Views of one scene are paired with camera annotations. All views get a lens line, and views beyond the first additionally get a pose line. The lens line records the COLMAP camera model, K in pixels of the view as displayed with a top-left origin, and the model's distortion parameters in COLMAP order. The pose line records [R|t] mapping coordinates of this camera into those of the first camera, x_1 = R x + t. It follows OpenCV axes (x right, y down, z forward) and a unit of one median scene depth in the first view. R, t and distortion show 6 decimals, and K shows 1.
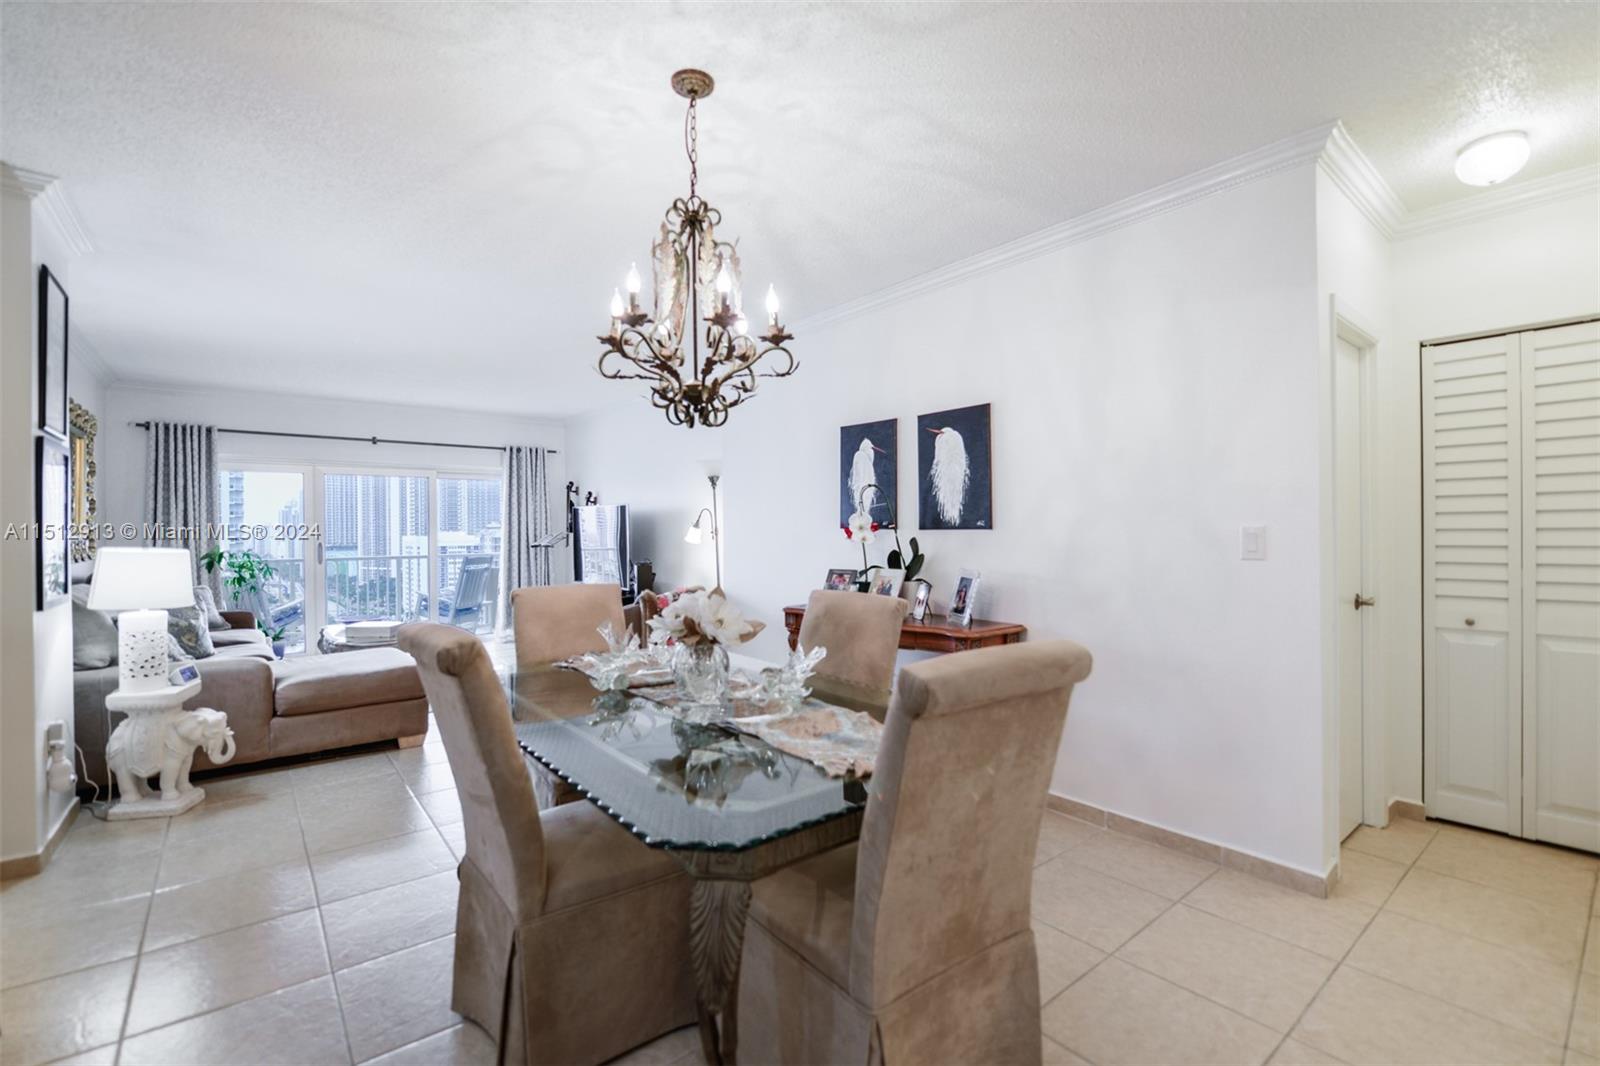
lens RADIAL K [[712.1, 0, 784.8], [0, 712.1, 529.4], [0, 0, 1]] dist [-0.002230, 0.000382]
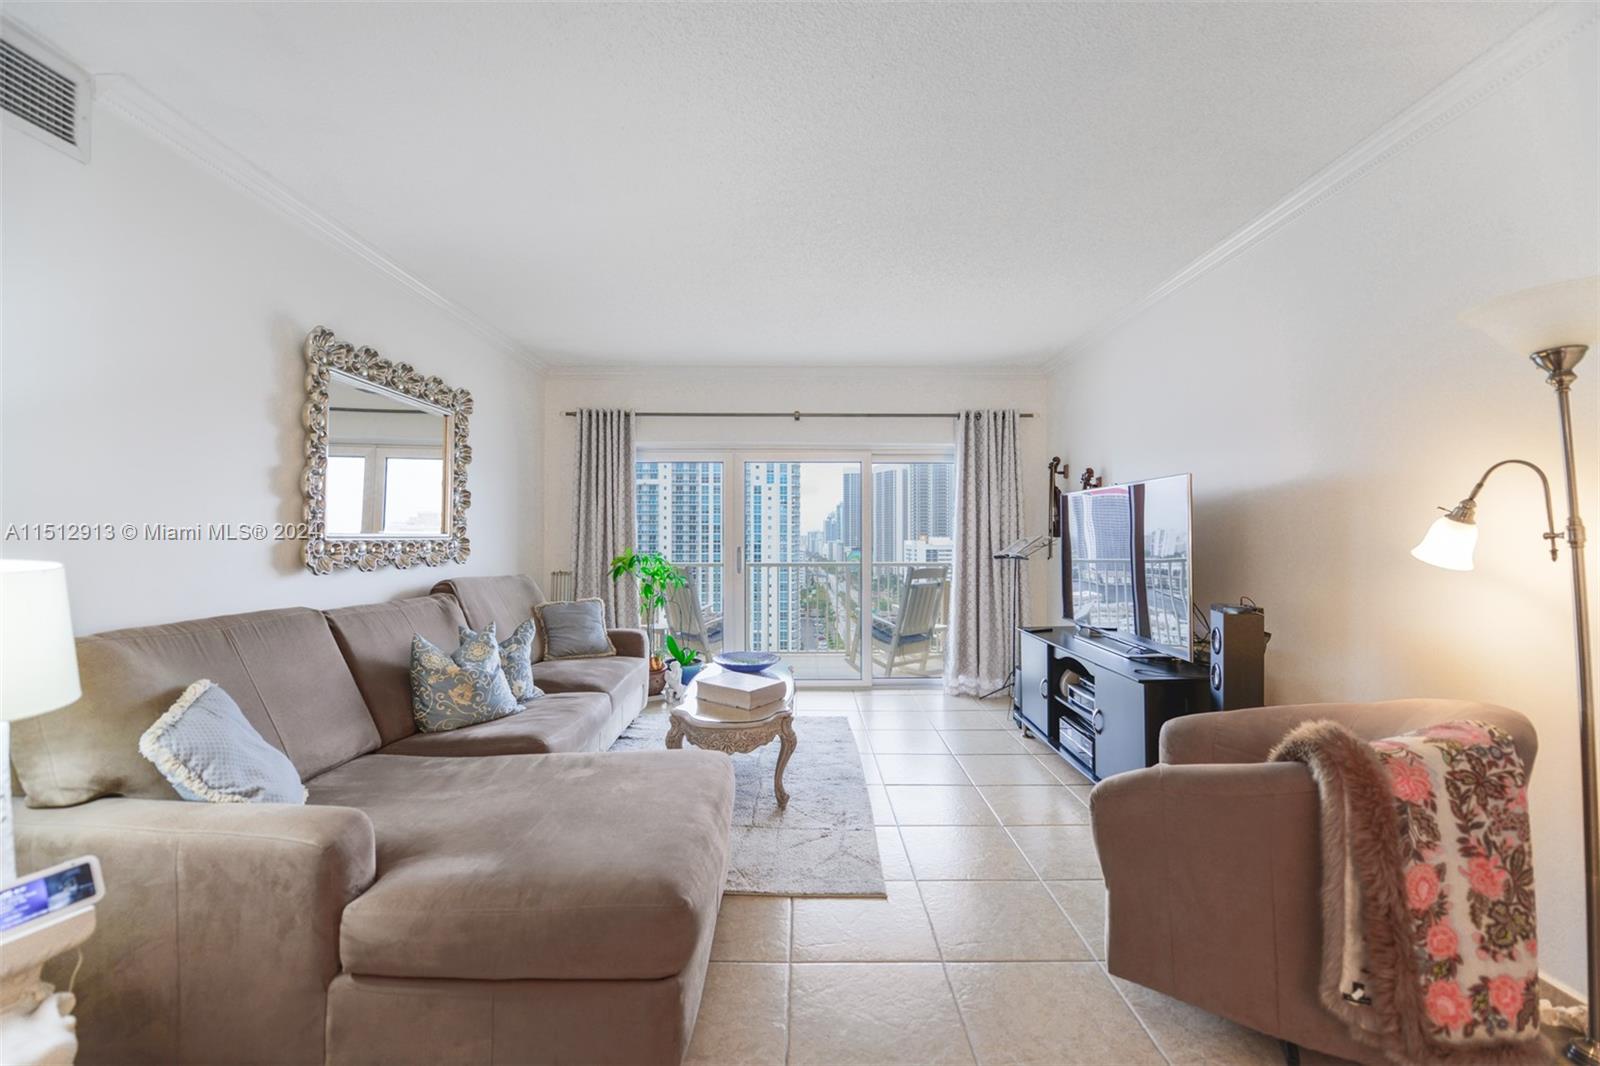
lens RADIAL K [[633.7, 0, 799.9], [0, 633.7, 531.3], [0, 0, 1]] dist [-0.002065, -0.001865]
pose [[0.789360, 0.002299, -0.613926, -0.168312], [-0.006863, 0.999964, -0.005079, 0.004687], [0.613892, 0.008223, 0.789347, 0.519817]]
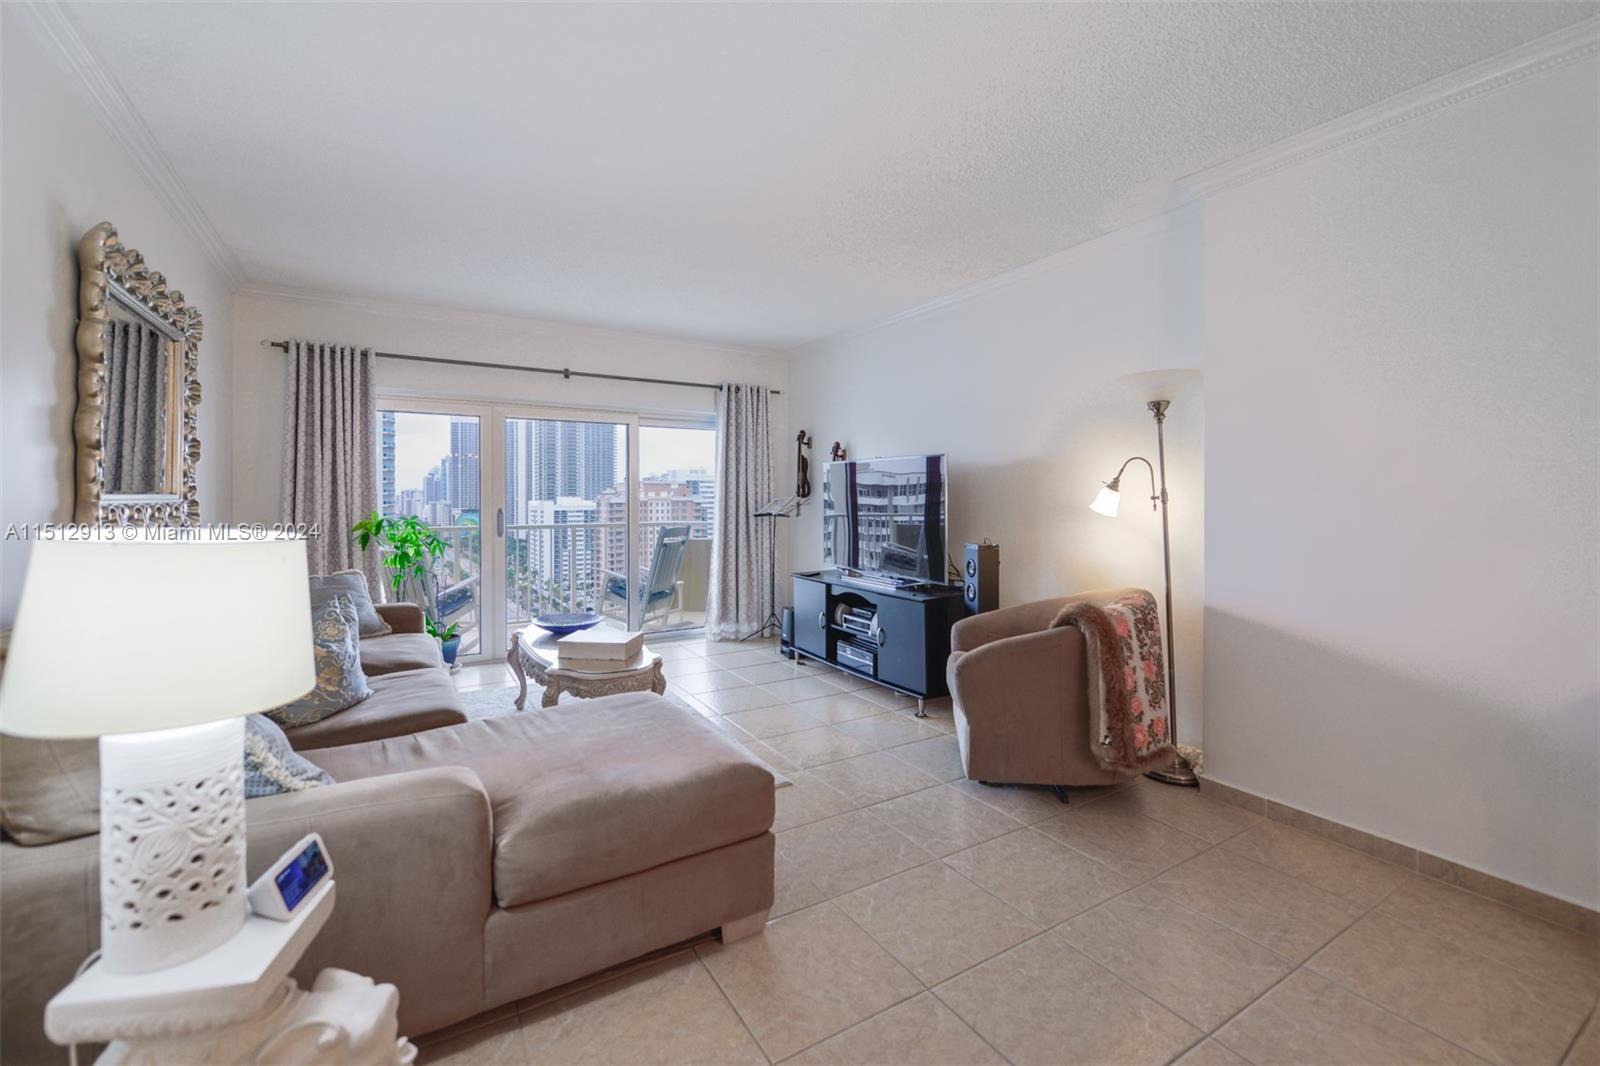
lens RADIAL K [[672.3, 0, 779.4], [0, 672.3, 495.6], [0, 0, 1]] dist [0.023748, -0.000325]
pose [[0.991247, 0.006860, -0.131845, -0.291229], [-0.007117, 0.999974, -0.001481, 0.004445], [0.131831, 0.002406, 0.991269, 0.361455]]
